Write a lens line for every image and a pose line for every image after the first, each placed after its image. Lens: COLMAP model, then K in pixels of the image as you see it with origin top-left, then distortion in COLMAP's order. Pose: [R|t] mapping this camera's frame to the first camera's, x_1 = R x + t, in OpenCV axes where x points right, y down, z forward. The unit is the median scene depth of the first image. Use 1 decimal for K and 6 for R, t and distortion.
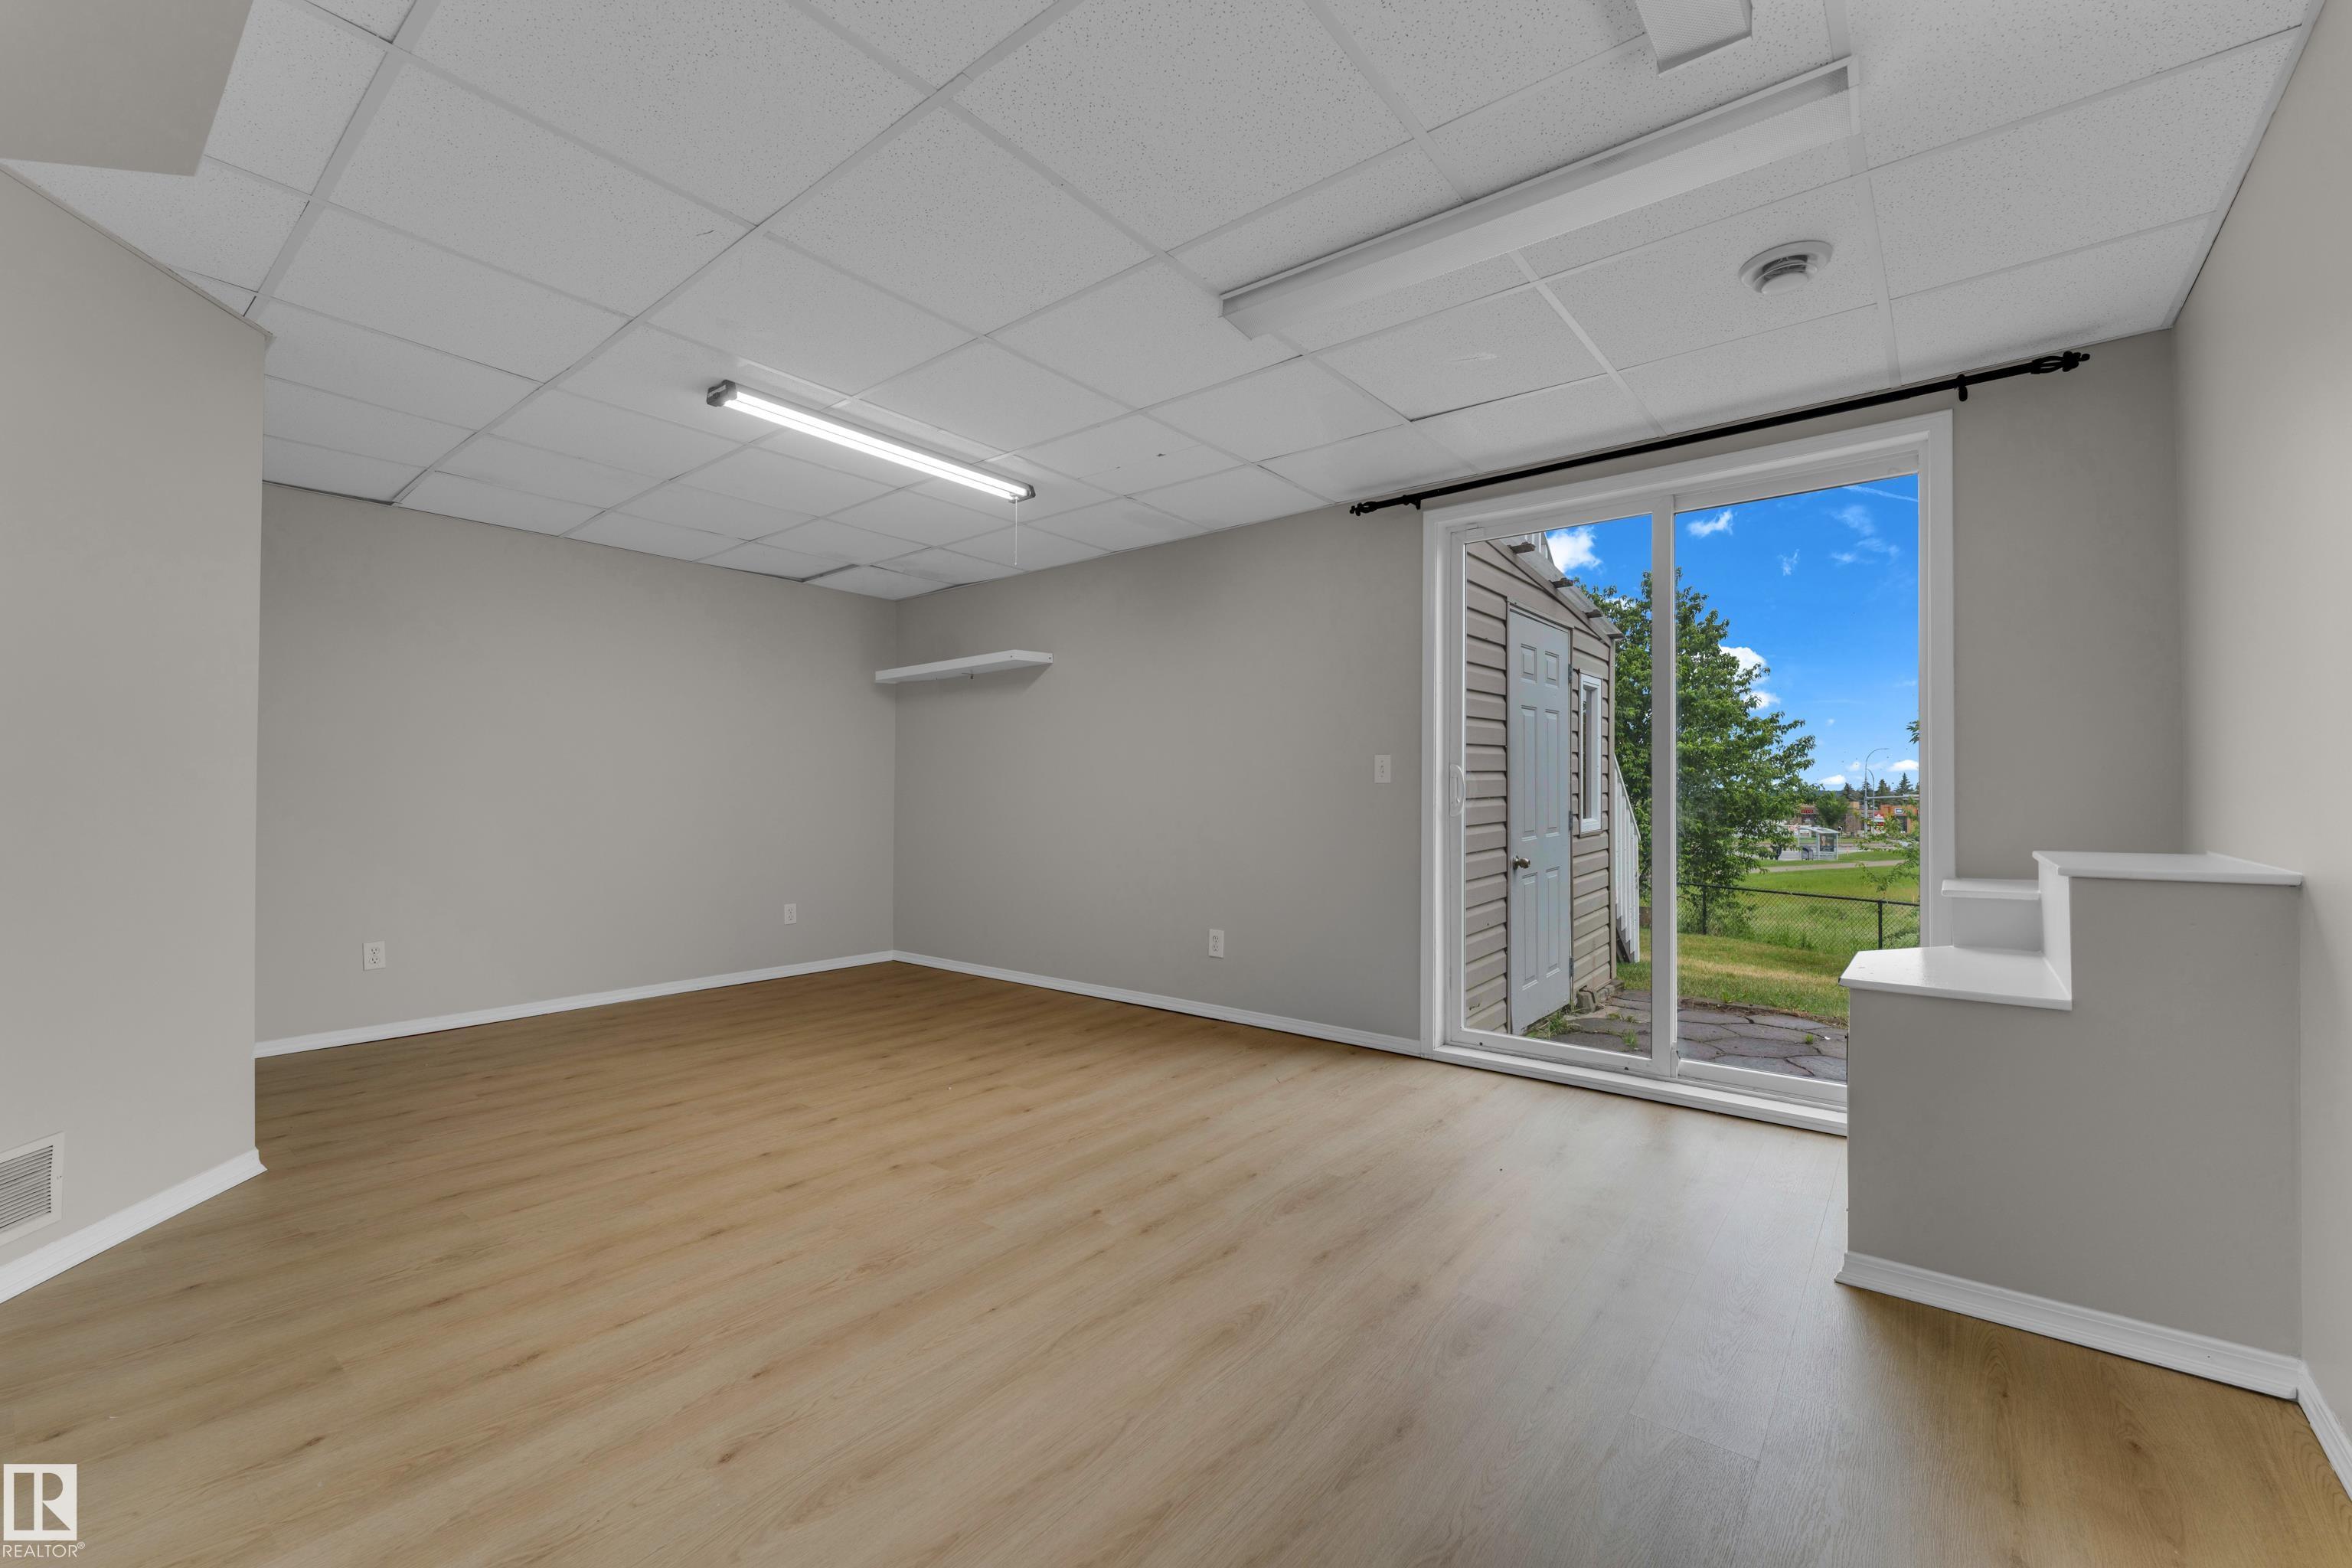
lens RADIAL K [[942.9, 0, 1173.9], [0, 942.9, 788.1], [0, 0, 1]] dist [-0.000431, -0.000216]
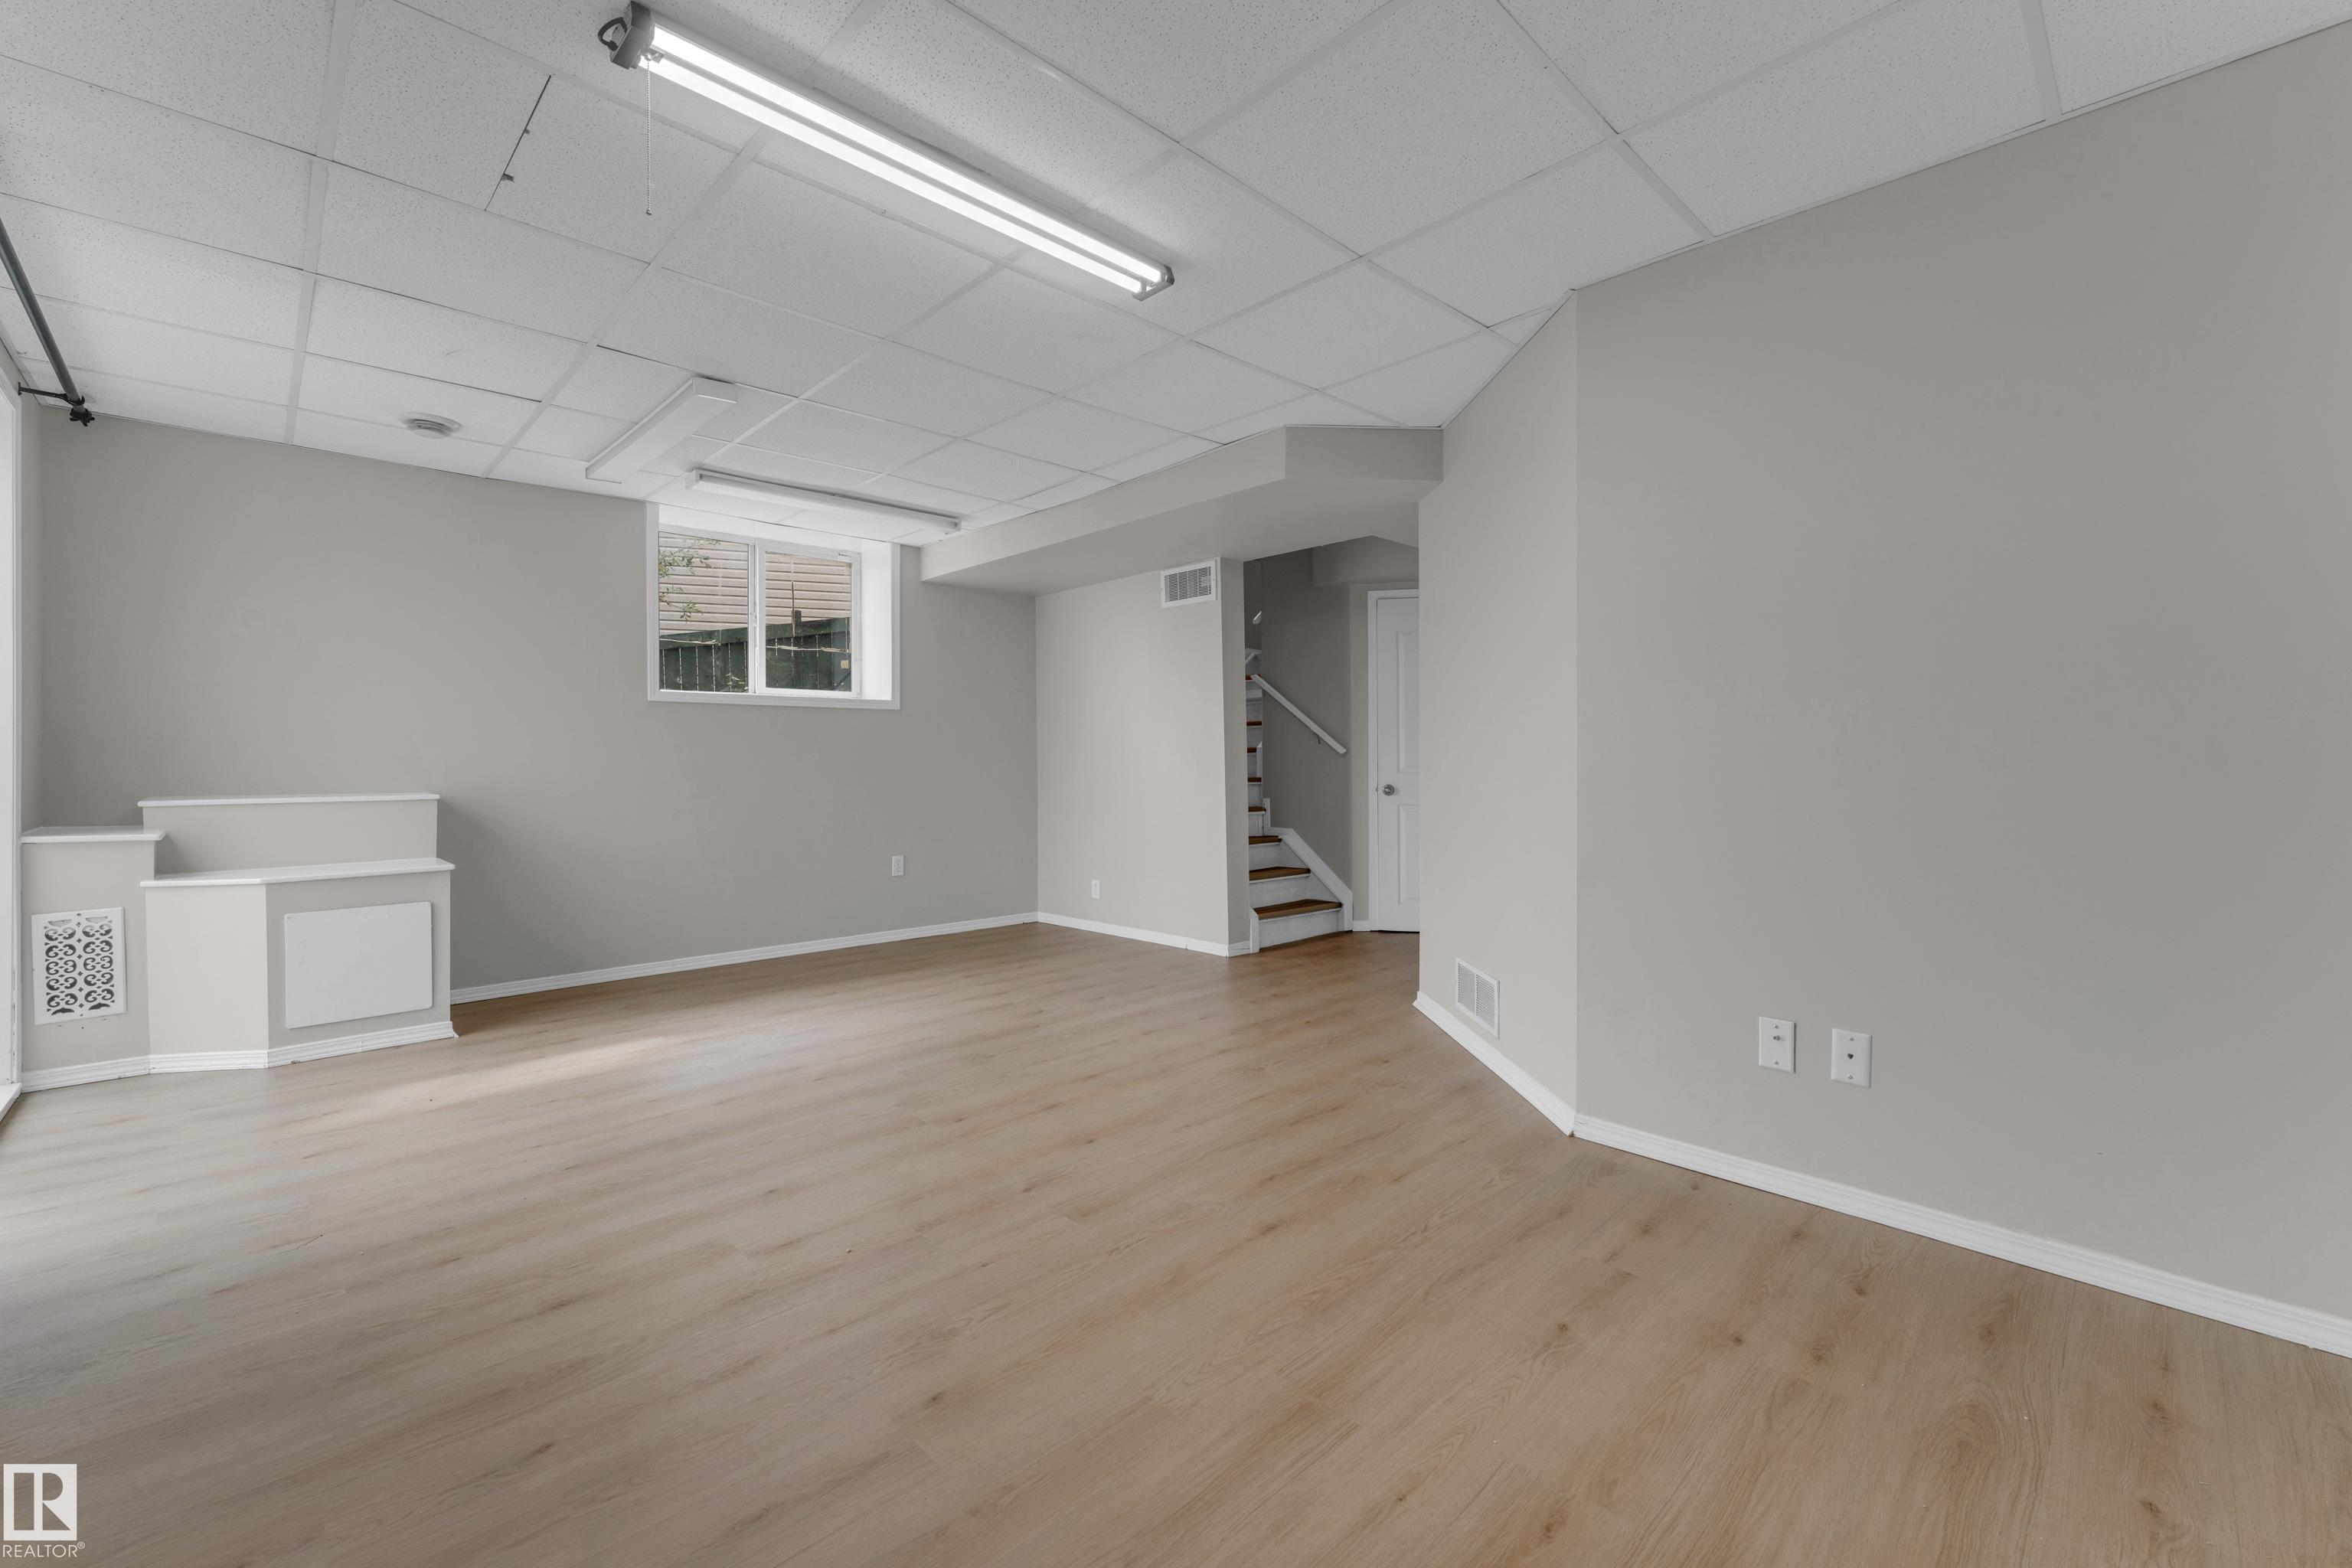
lens RADIAL K [[942.9, 0, 1173.9], [0, 942.9, 788.1], [0, 0, 1]] dist [-0.000431, -0.000216]
pose [[-0.991193, -0.004959, 0.132335, -0.587171], [-0.002067, 0.999756, 0.021980, 0.013726], [-0.132412, 0.021513, -0.990961, 1.760265]]
